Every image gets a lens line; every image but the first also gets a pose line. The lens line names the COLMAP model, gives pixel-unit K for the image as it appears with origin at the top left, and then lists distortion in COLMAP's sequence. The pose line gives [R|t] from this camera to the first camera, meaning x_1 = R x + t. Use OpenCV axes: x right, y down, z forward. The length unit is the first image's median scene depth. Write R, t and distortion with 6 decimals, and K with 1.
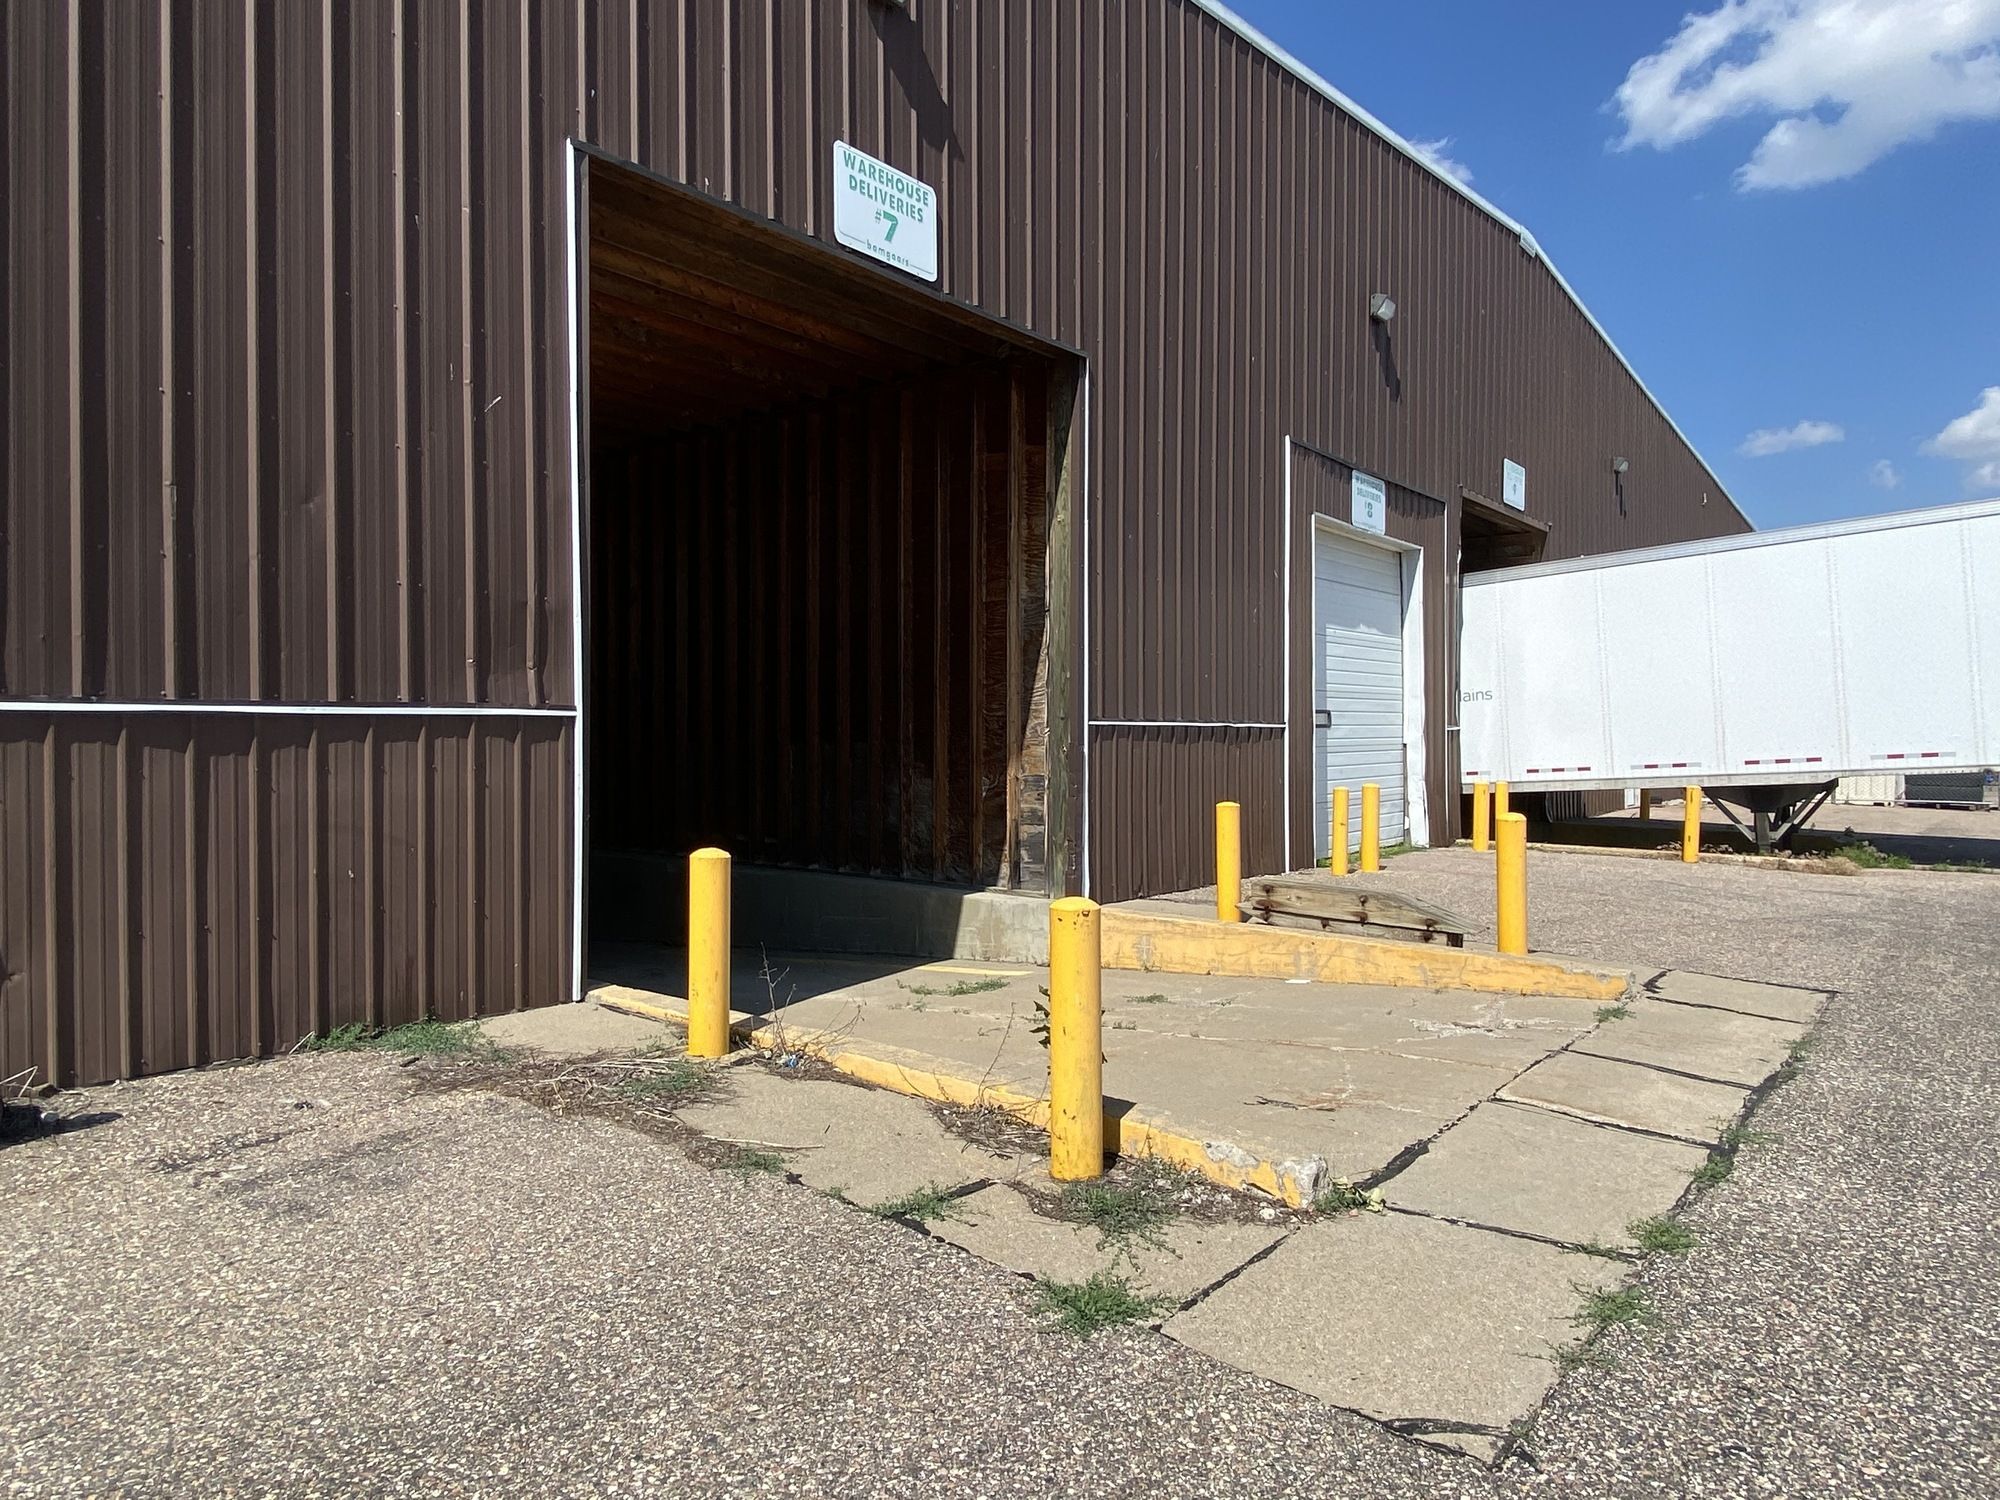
lens RADIAL K [[1224.2, 0, 1000.0], [0, 1224.2, 750.0], [0, 0, 1]] dist [-0.026967, -0.001287]
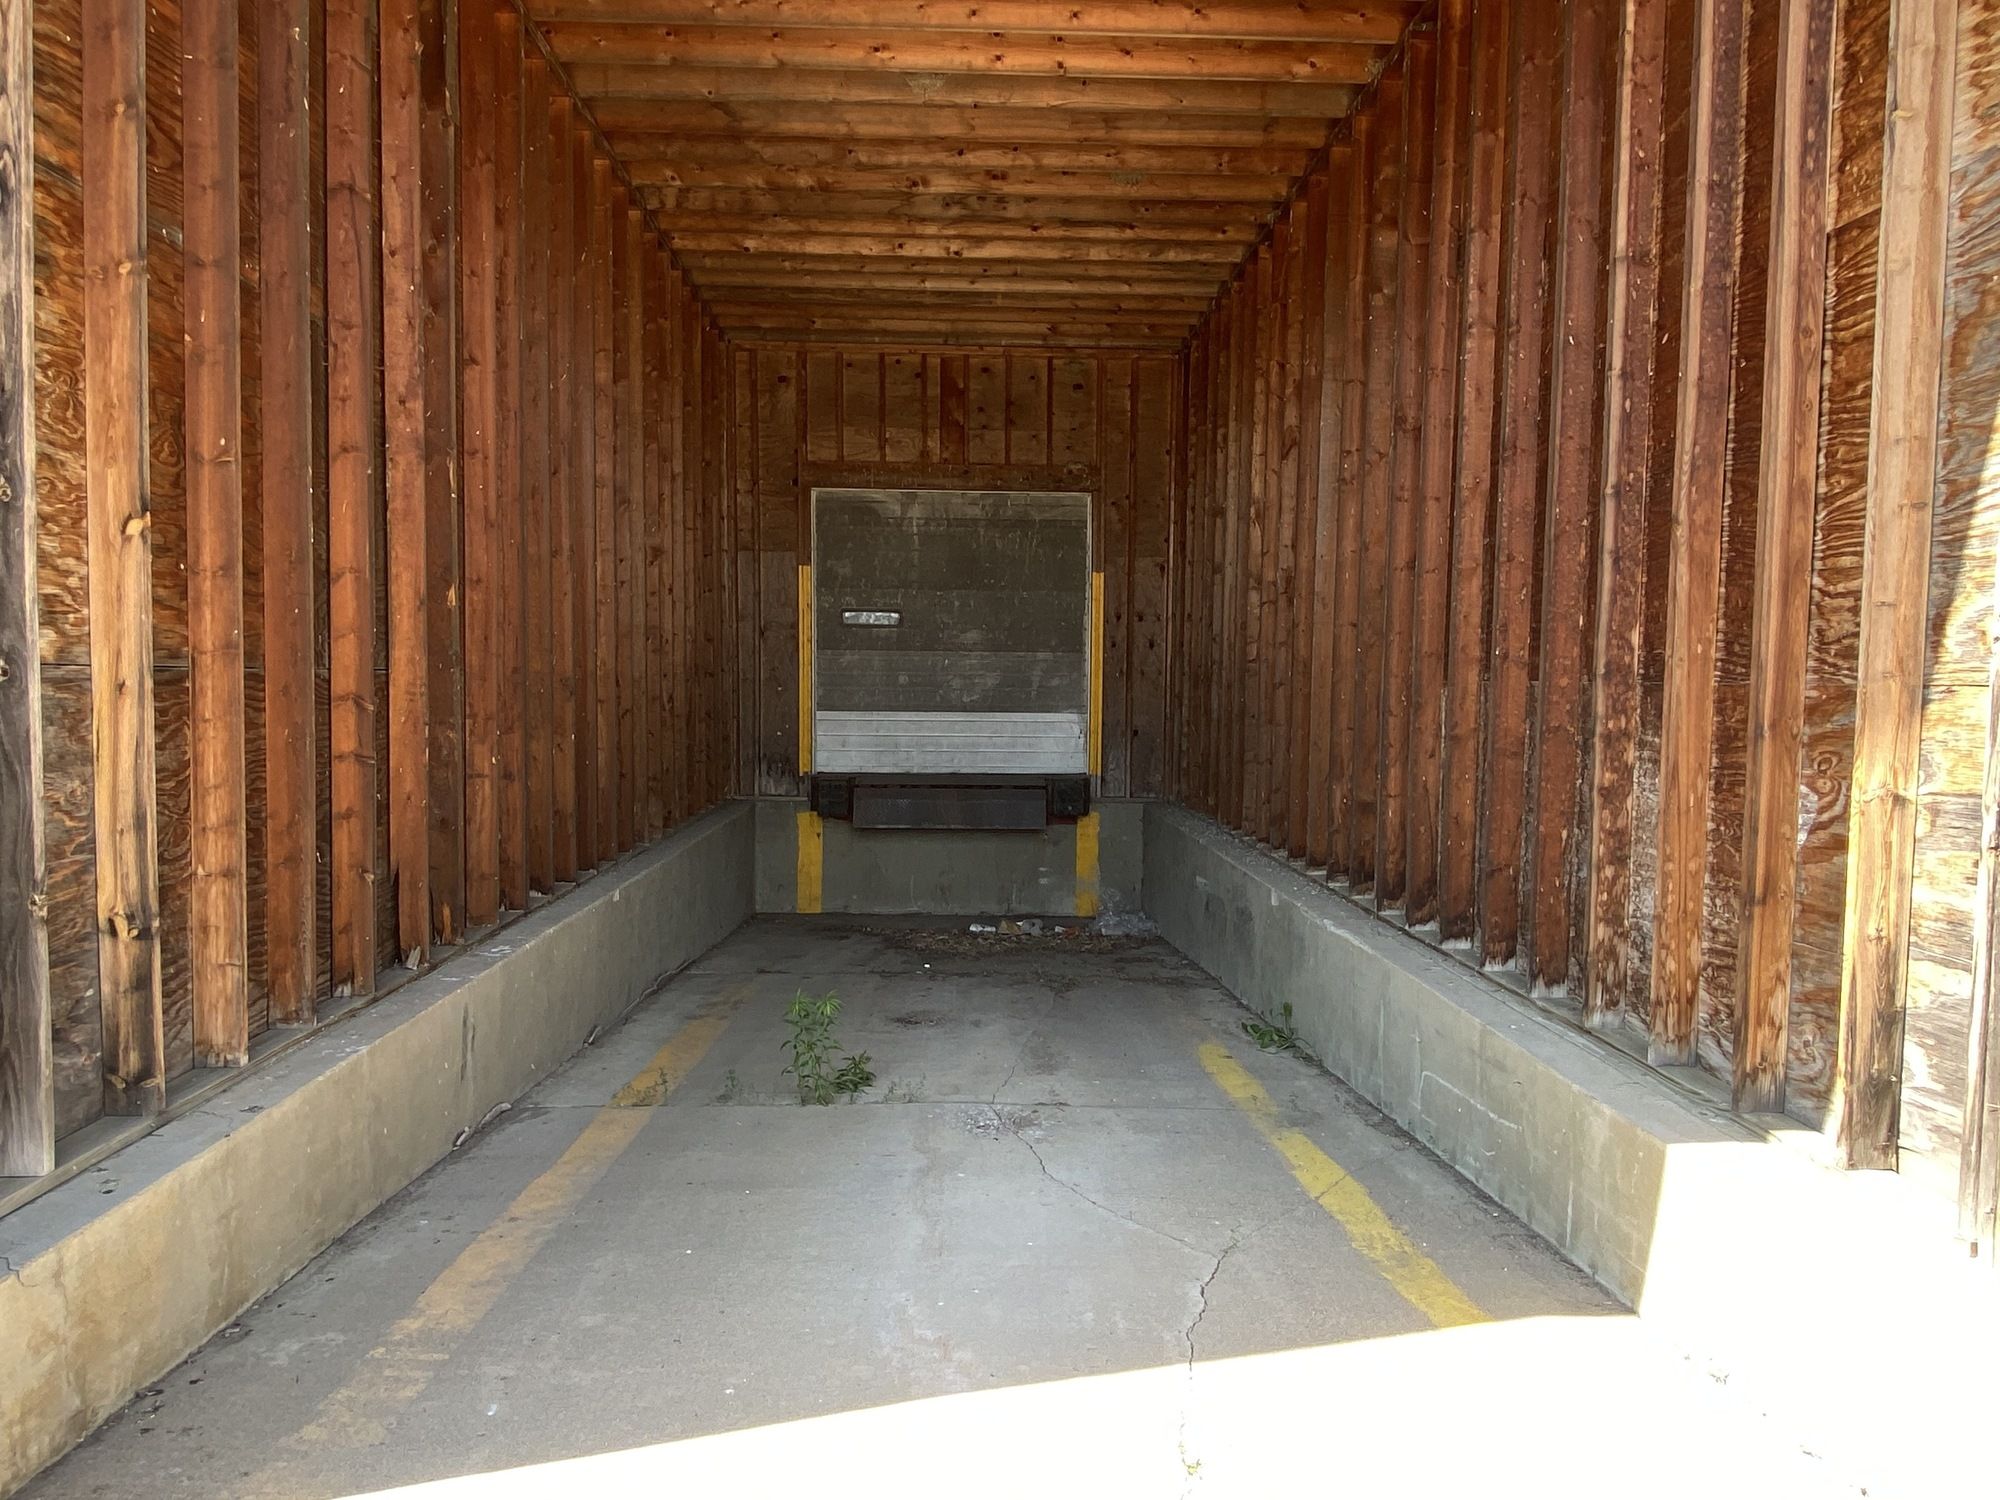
lens RADIAL K [[1224.2, 0, 1000.0], [0, 1224.2, 750.0], [0, 0, 1]] dist [-0.026967, -0.001287]
pose [[0.651320, 0.055562, -0.756766, 0.090749], [-0.026623, 0.998375, 0.050387, 0.002347], [0.758336, -0.012671, 0.651741, 0.647495]]
